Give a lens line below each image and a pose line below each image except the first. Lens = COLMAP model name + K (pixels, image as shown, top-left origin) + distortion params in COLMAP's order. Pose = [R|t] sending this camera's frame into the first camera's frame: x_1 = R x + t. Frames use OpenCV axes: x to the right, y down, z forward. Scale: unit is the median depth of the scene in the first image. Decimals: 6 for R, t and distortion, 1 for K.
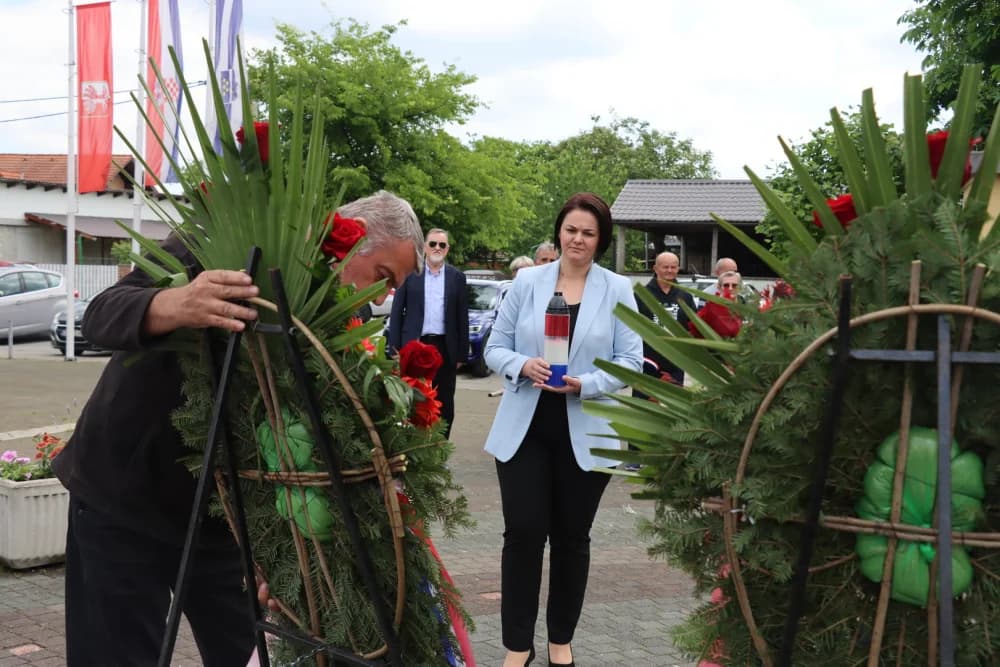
lens RADIAL K [[1296.0, 0, 500.0], [0, 1296.0, 333.5], [0, 0, 1]] dist [0.027116, 0.048200]
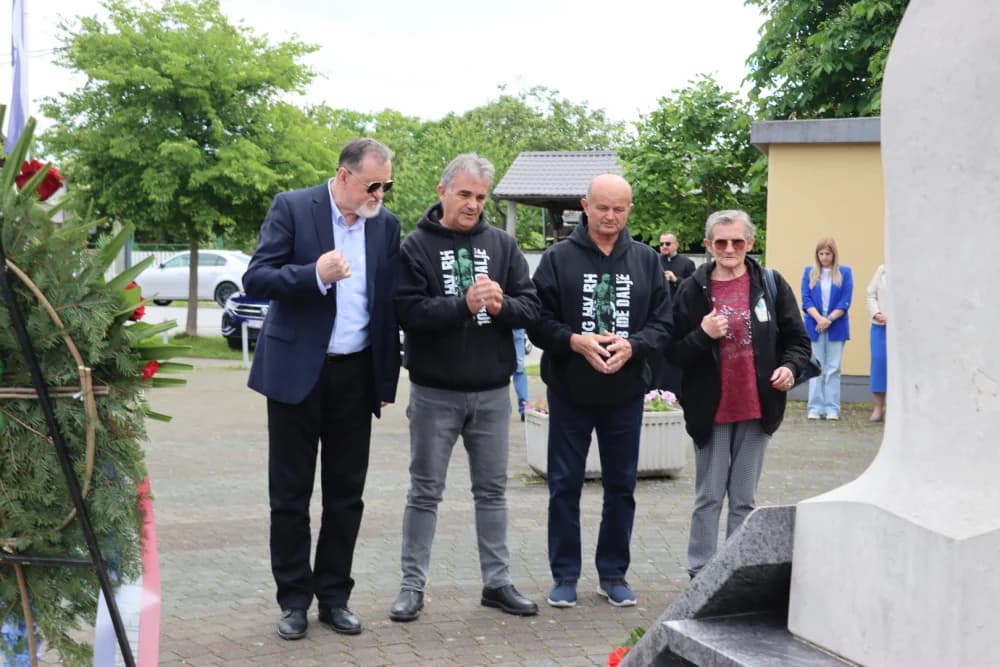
lens RADIAL K [[1416.6, 0, 501.3], [0, 1416.6, 343.6], [0, 0, 1]] dist [0.074514, 0.100065]
pose [[0.999207, -0.015992, 0.036470, 0.076704], [0.015422, 0.999756, 0.015845, 0.007351], [-0.036715, -0.015270, 0.999209, -0.056543]]
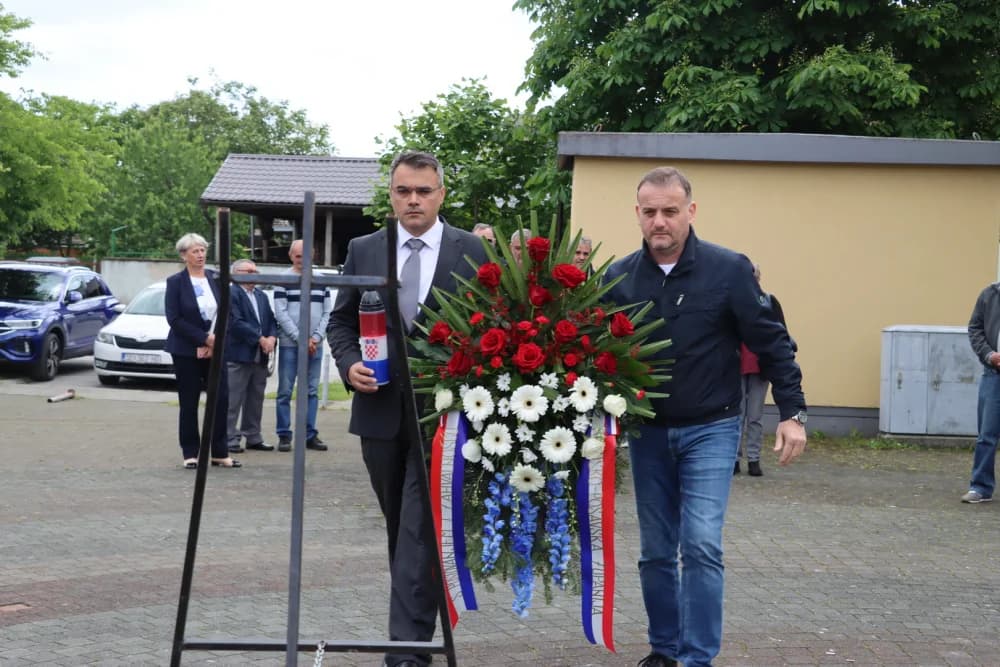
lens RADIAL K [[1511.8, 0, 499.0], [0, 1511.8, 349.9], [0, 0, 1]] dist [-0.026750, 0.811259]
pose [[0.964884, -0.005542, 0.262619, 0.012736], [0.003284, 0.999954, 0.009035, 0.005545], [-0.262657, -0.007856, 0.964857, -0.027719]]
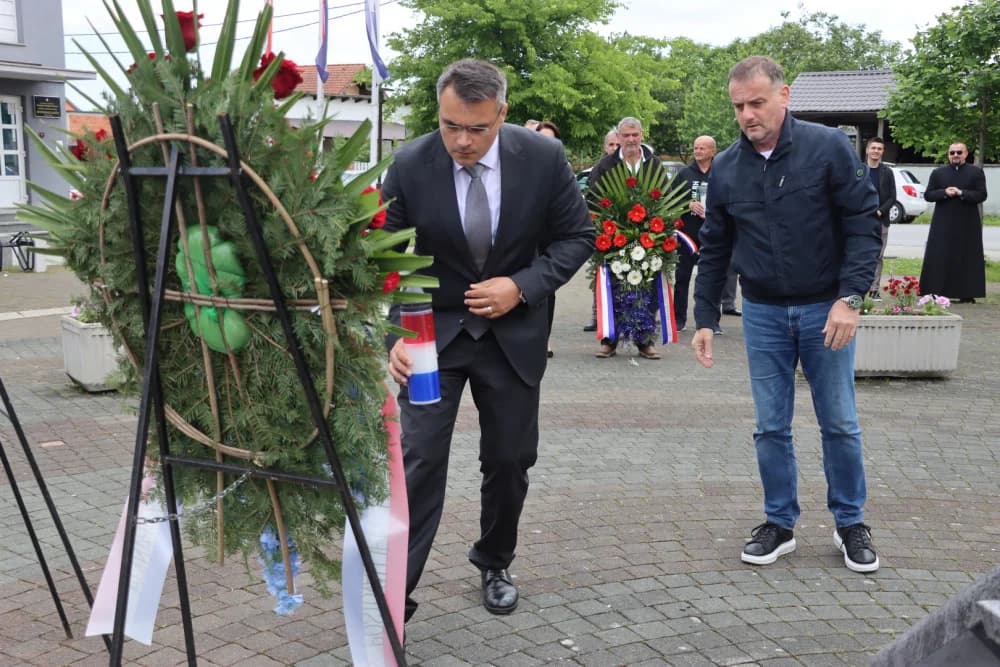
lens RADIAL K [[1191.2, 0, 500.0], [0, 1191.2, 333.5], [0, 0, 1]] dist [-0.055499, 0.410226]
pose [[0.981846, 0.012991, -0.189236, 0.077194], [0.004312, 0.995865, 0.090738, 0.006453], [0.189633, -0.089907, 0.977730, -0.018110]]
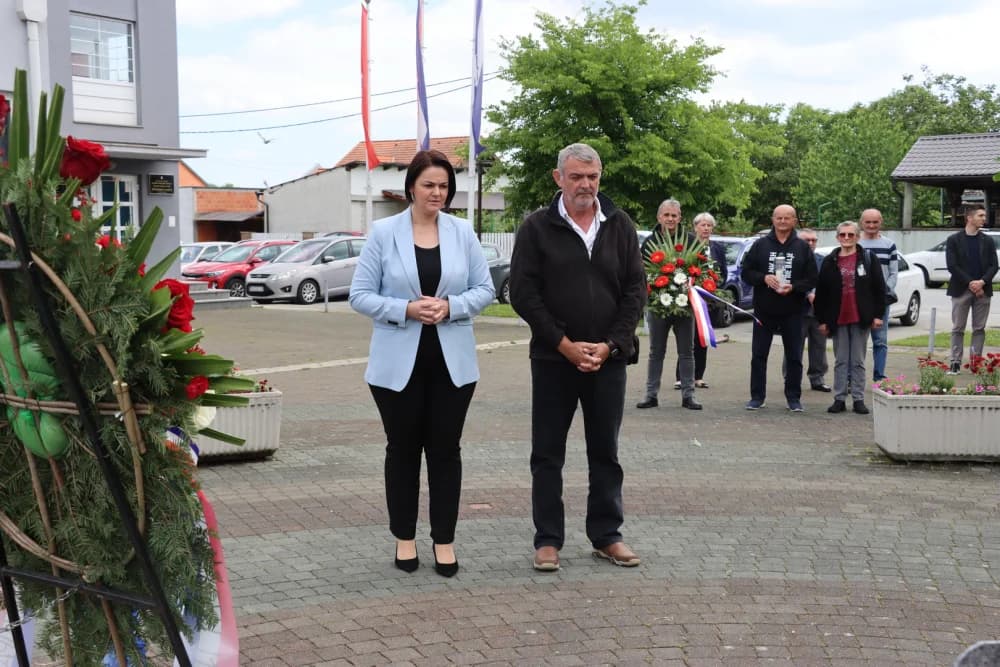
lens RADIAL K [[1191.2, 0, 500.0], [0, 1191.2, 333.5], [0, 0, 1]] dist [-0.055499, 0.410226]
pose [[0.956028, 0.001387, -0.293273, 0.099347], [0.008706, 0.999414, 0.033105, 0.004307], [0.293147, -0.034202, 0.955455, -0.000075]]
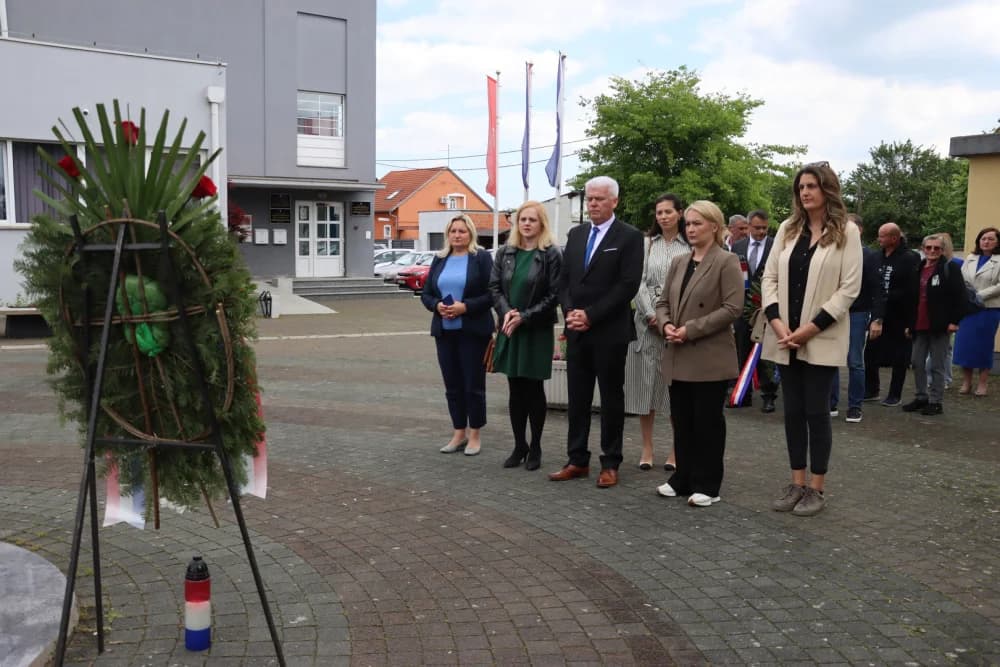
lens RADIAL K [[960.4, 0, 521.6], [0, 960.4, 332.0], [0, 0, 1]] dist [-0.075931, 0.002652]
pose [[0.833052, 0.037429, -0.551927, 0.341149], [-0.020017, 0.999095, 0.037540, 0.009358], [0.552833, -0.020225, 0.833047, 0.041337]]
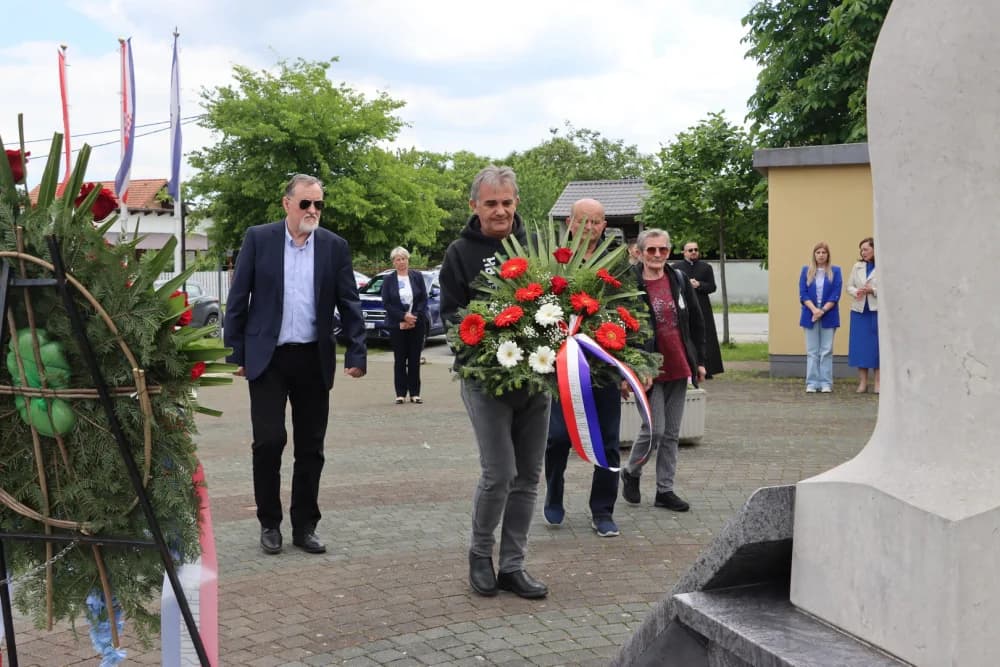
lens RADIAL K [[1123.9, 0, 500.0], [0, 1123.9, 333.5], [0, 0, 1]] dist [-0.073223, 0.261714]
pose [[0.999071, -0.039514, -0.017191, 0.082171], [0.039720, 0.999141, 0.011852, 0.007512], [0.016708, -0.012524, 0.999782, -0.035678]]
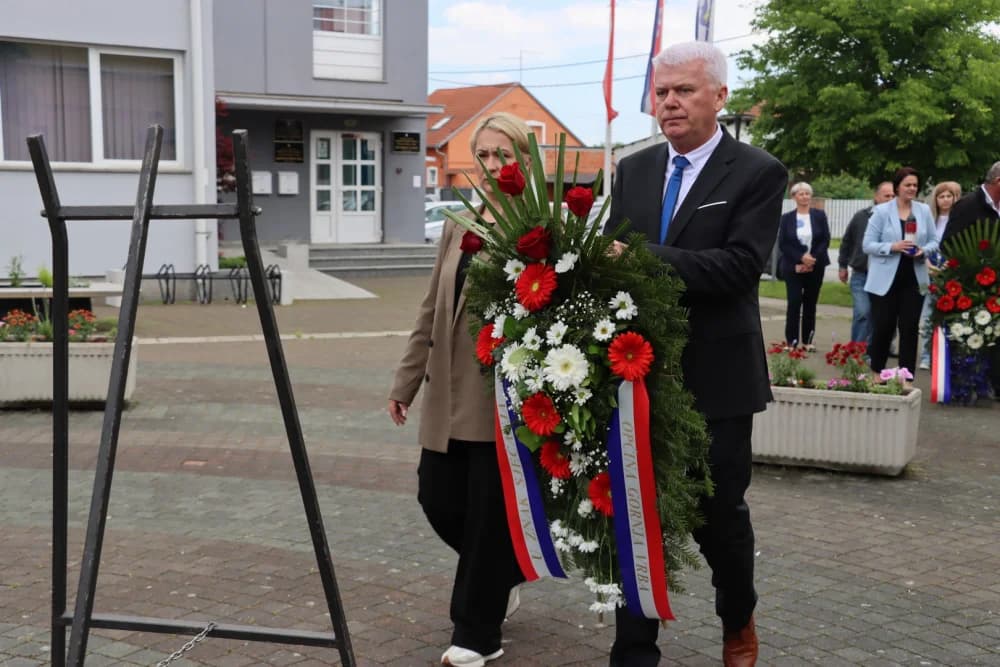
lens RADIAL K [[1362.2, 0, 517.3], [0, 1362.2, 334.4], [0, 0, 1]] dist [0.009157, 0.630437]
pose [[0.792618, 0.049939, -0.607670, 0.291711], [-0.024555, 0.998446, 0.050025, 0.006673], [0.609224, -0.024730, 0.792613, 0.067567]]
